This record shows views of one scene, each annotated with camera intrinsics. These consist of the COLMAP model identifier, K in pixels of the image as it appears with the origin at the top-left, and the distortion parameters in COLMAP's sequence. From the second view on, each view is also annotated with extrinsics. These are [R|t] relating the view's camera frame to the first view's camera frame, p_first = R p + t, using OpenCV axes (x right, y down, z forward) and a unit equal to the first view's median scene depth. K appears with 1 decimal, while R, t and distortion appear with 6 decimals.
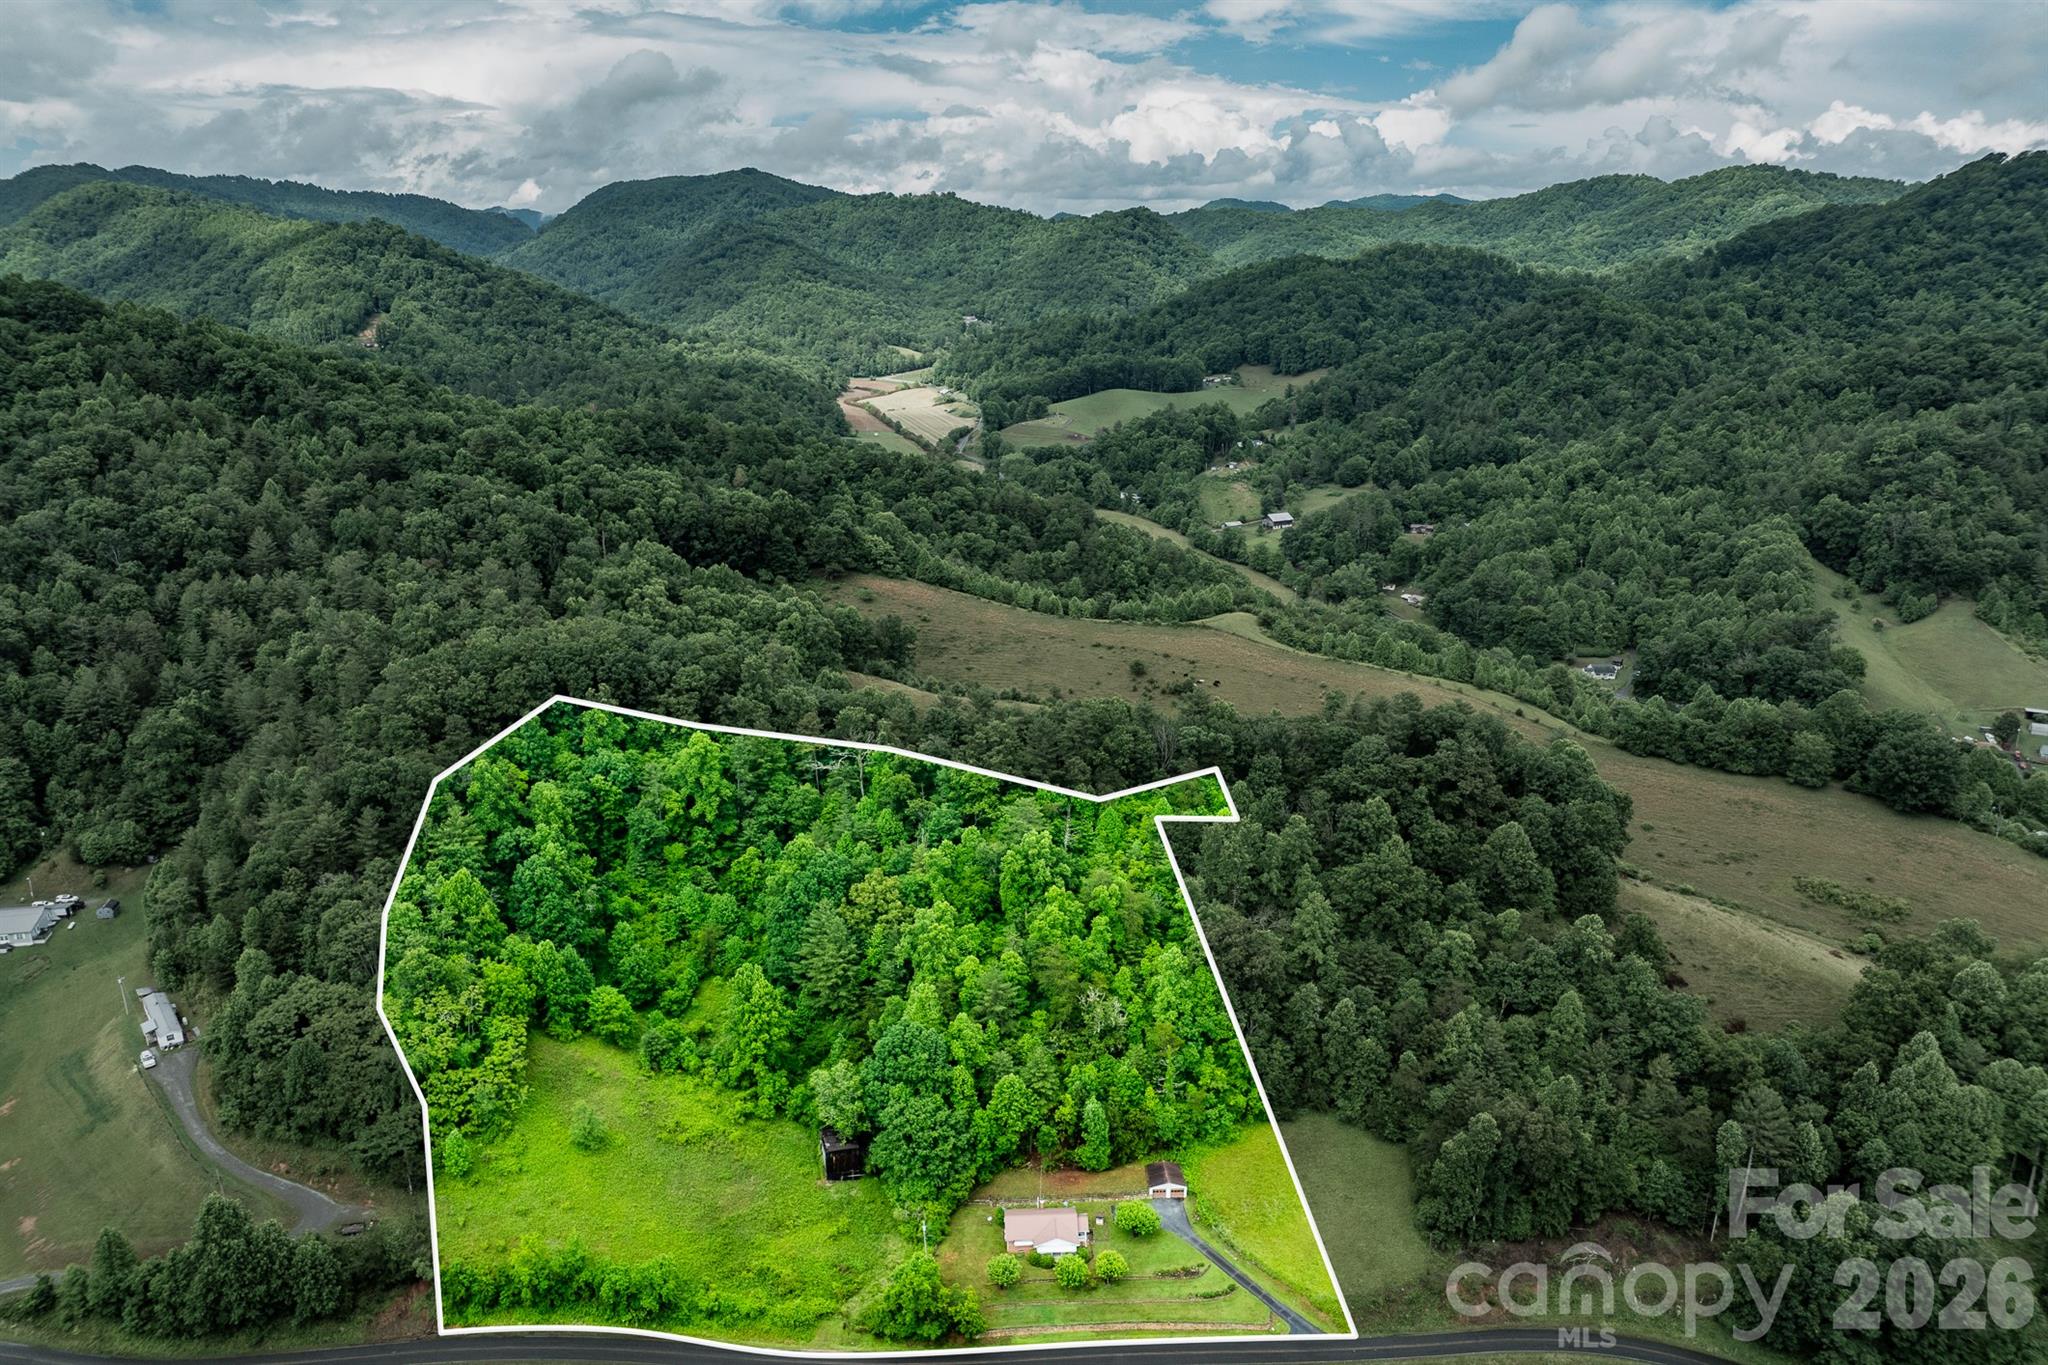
lens RADIAL K [[1465.3, 0, 1024.0], [0, 1465.3, 682.5], [0, 0, 1]] dist [-0.064450, 0.029905]
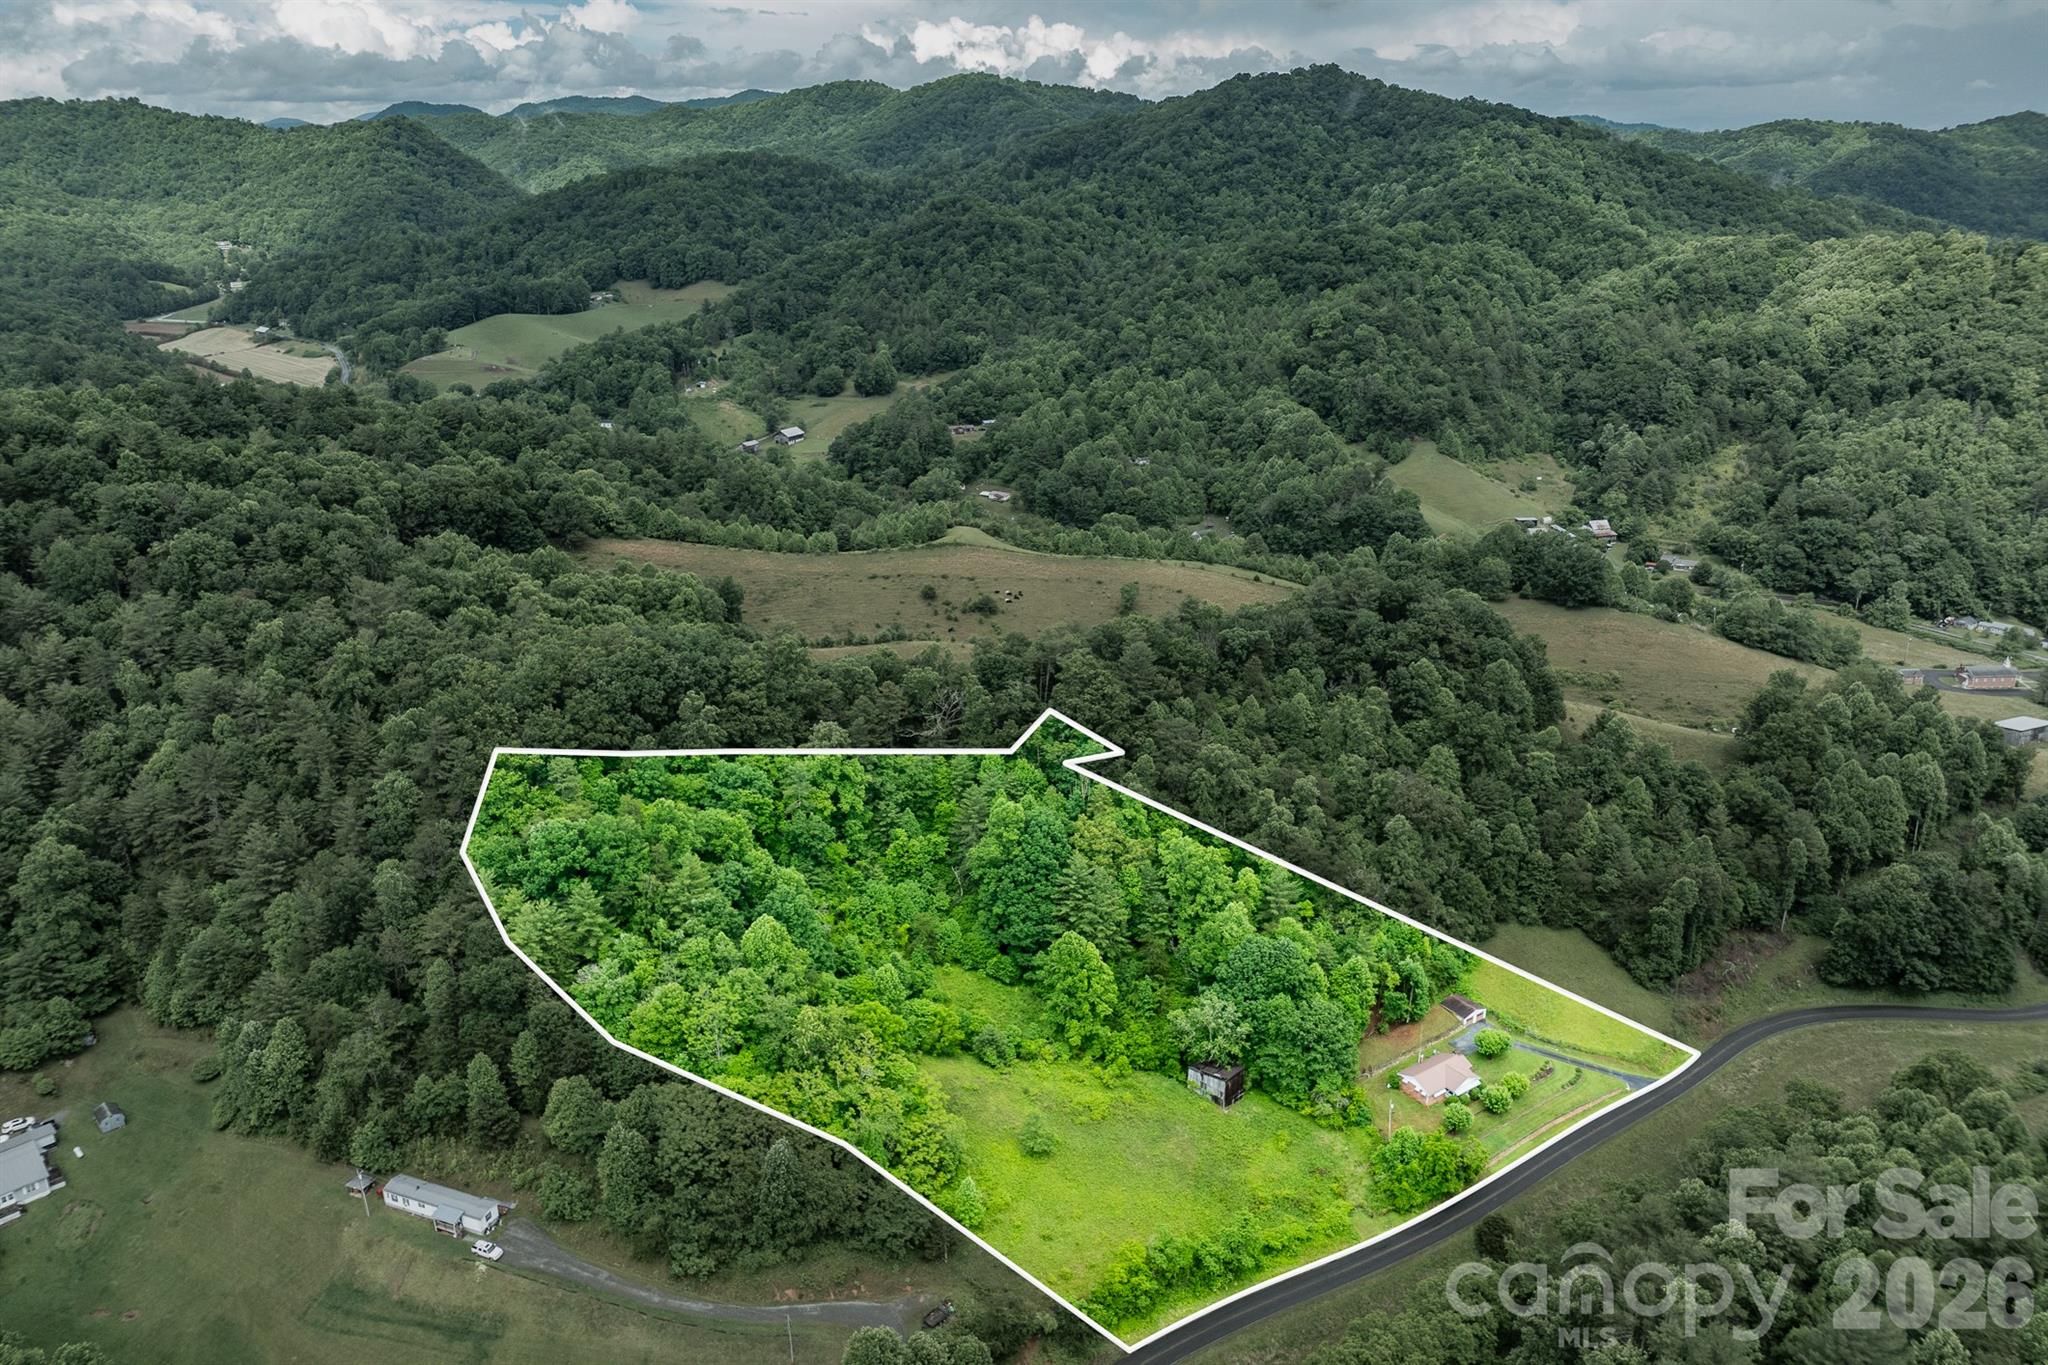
lens RADIAL K [[1470.1, 0, 996.4], [0, 1470.1, 570.8], [0, 0, 1]] dist [-0.037827, 0.000437]
pose [[0.857745, -0.146439, 0.492778, -0.205384], [0.150205, 0.988131, 0.032191, -0.026986], [-0.491643, 0.046406, 0.869560, 0.041822]]
